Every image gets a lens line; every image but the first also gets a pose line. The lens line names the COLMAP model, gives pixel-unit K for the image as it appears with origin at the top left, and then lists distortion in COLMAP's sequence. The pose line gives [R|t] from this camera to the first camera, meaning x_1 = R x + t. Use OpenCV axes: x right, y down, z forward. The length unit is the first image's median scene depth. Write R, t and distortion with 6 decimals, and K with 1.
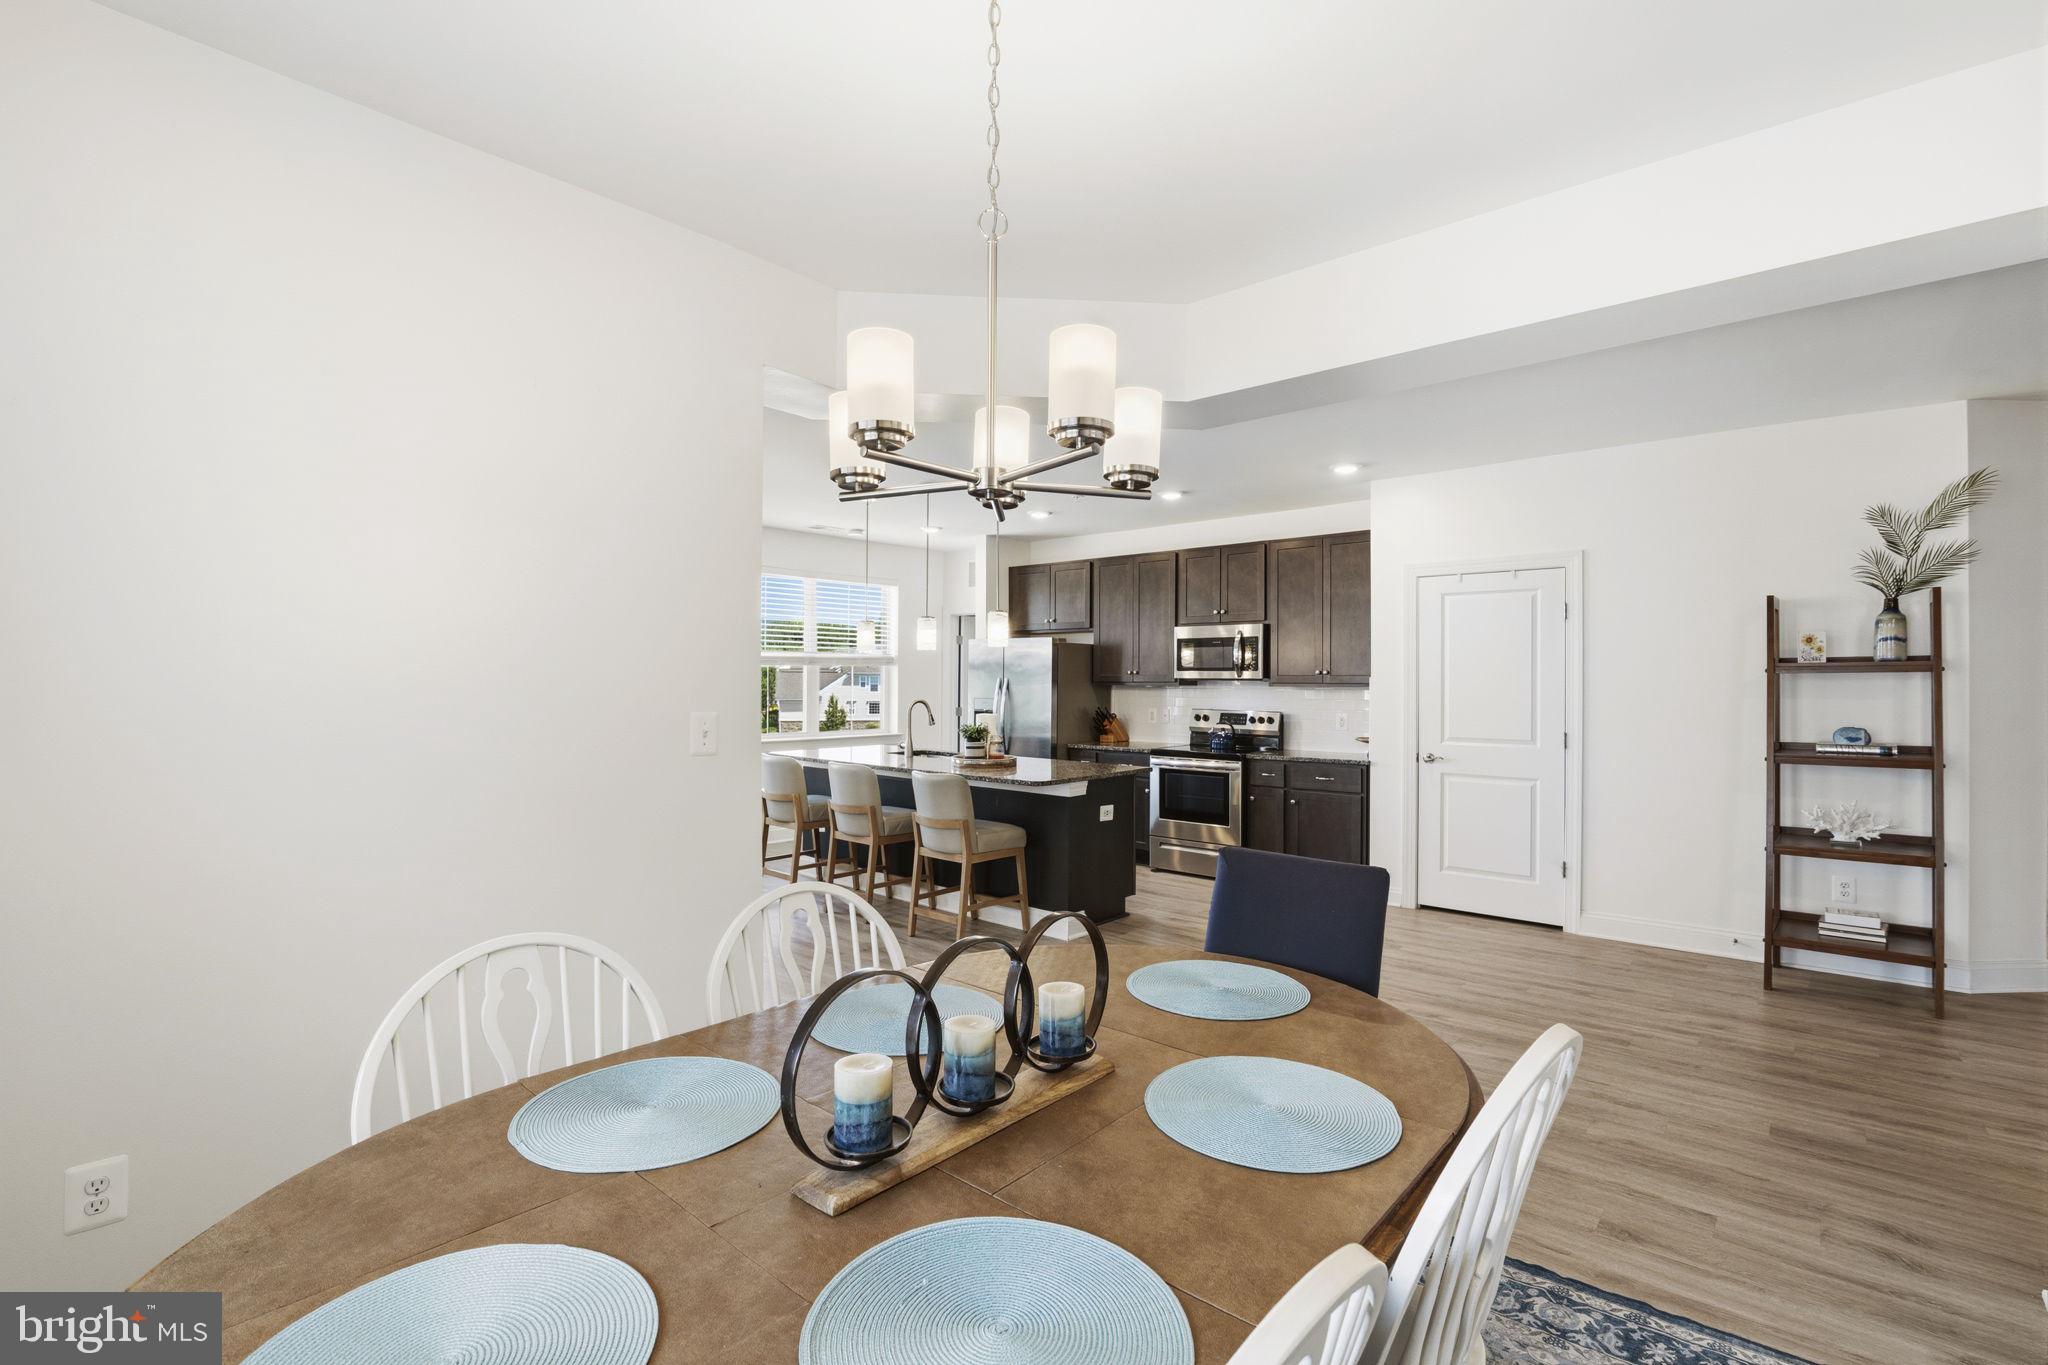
lens RADIAL K [[979.3, 0, 1014.7], [0, 979.3, 667.4], [0, 0, 1]] dist [-0.007602, -0.002462]
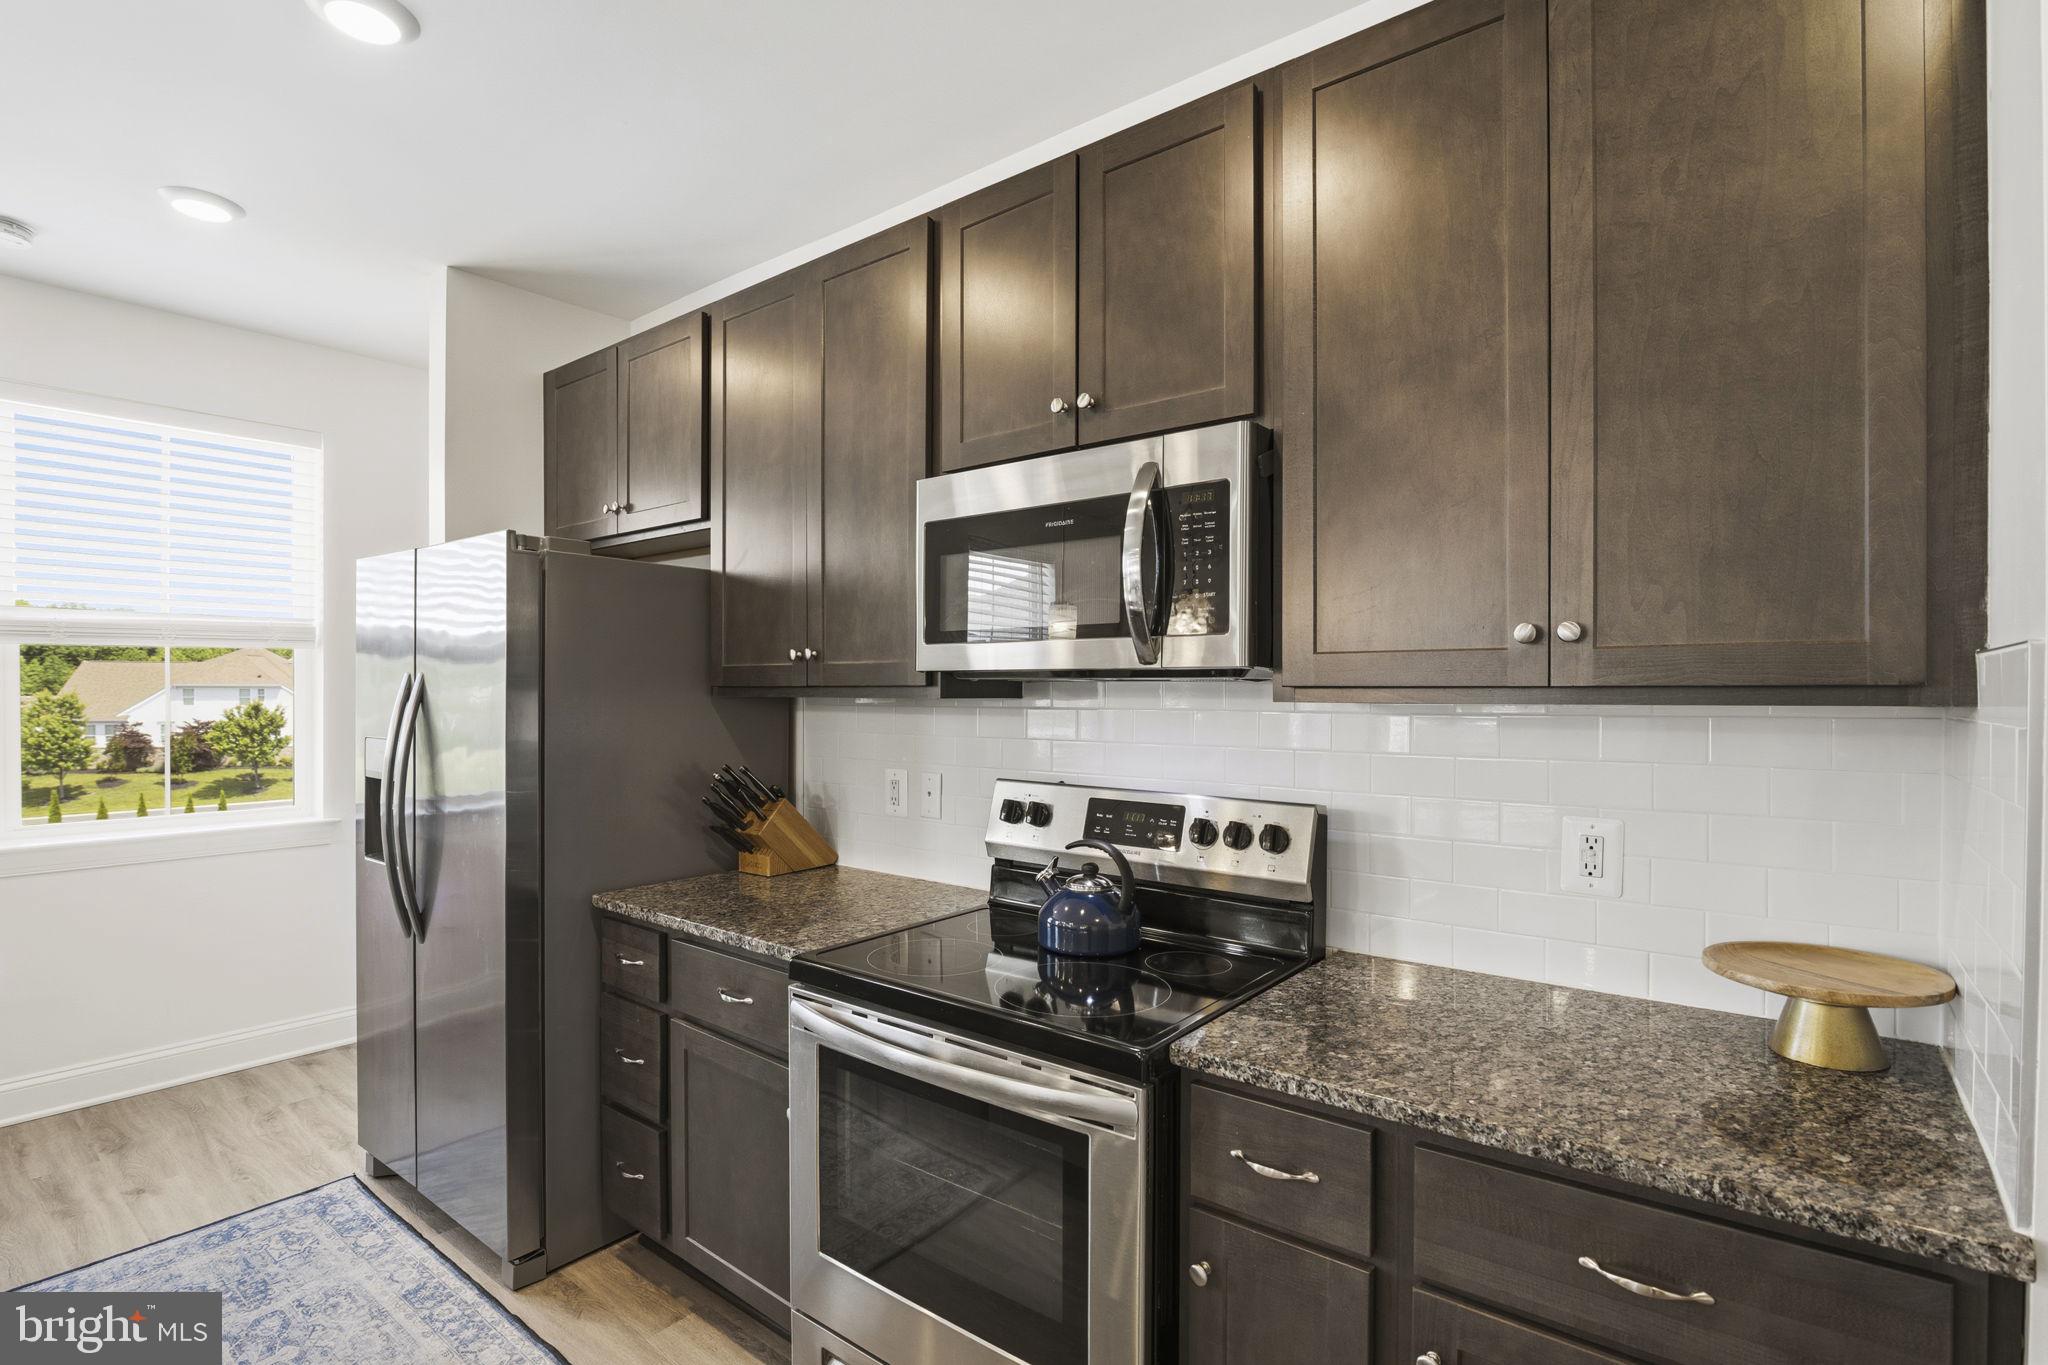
lens RADIAL K [[979.3, 0, 1029.1], [0, 979.3, 702.4], [0, 0, 1]] dist [-0.007602, -0.002462]
pose [[0.998587, -0.004683, 0.052929, 0.181570], [0.003287, 0.999645, 0.026429, 0.012673], [-0.053034, -0.026217, 0.998248, 0.739202]]
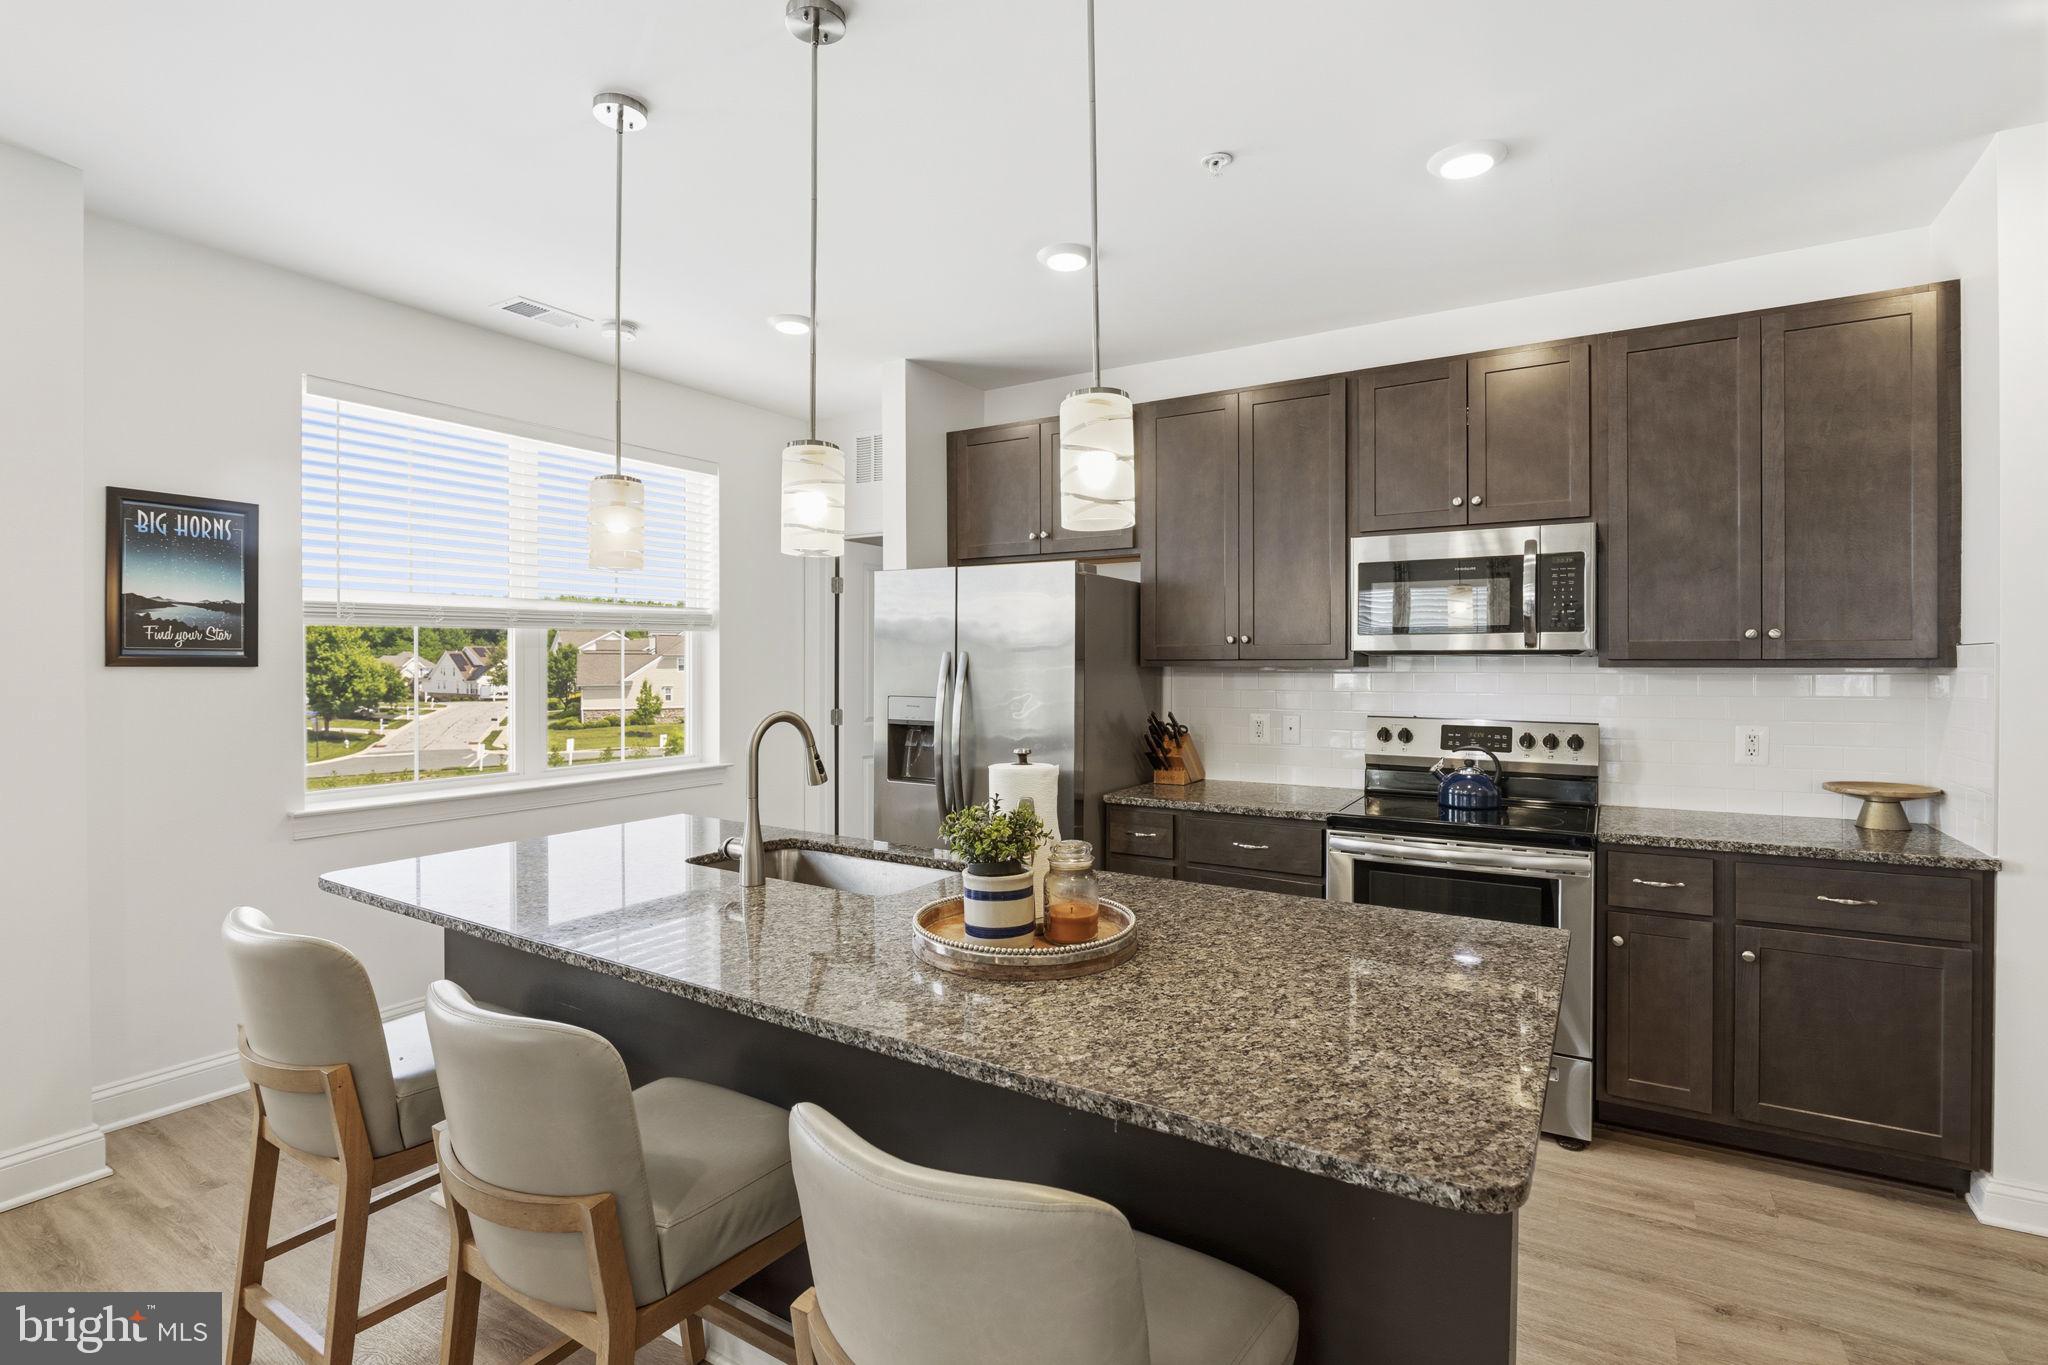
lens RADIAL K [[979.3, 0, 1017.8], [0, 979.3, 672.9], [0, 0, 1]] dist [-0.007602, -0.002462]
pose [[0.984698, -0.007115, 0.174124, -0.068472], [0.002899, 0.999697, 0.024455, 0.009957], [-0.174246, -0.023576, 0.984420, 0.588197]]
